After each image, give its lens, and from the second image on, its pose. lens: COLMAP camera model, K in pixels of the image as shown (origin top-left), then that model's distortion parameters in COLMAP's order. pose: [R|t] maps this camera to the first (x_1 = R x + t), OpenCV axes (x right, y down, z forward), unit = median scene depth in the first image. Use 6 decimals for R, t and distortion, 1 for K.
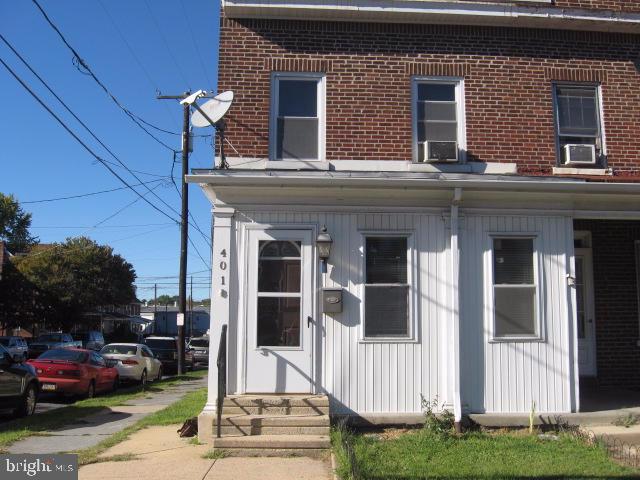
lens RADIAL K [[667.9, 0, 320.0], [0, 667.9, 239.2], [0, 0, 1]] dist [-0.117048, 0.000000]
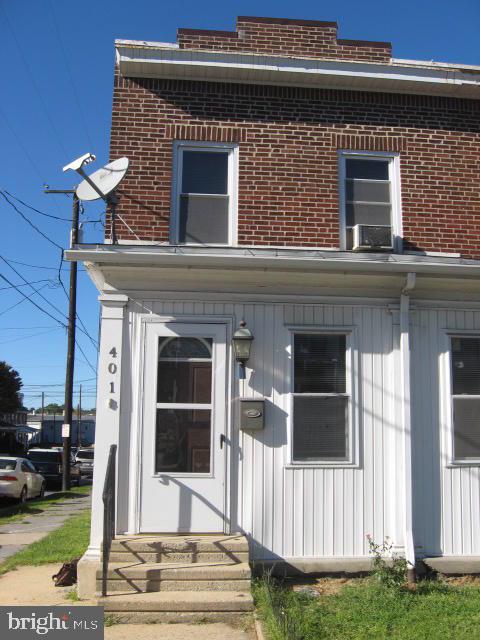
lens RADIAL K [[667.9, 0, 244.6], [0, 667.9, 332.7], [0, 0, 1]] dist [-0.117048, 0.000000]
pose [[0.998681, 0.011773, 0.049979, -0.029520], [-0.010536, 0.999633, -0.024946, 0.015617], [-0.050254, 0.024387, 0.998439, 0.210390]]
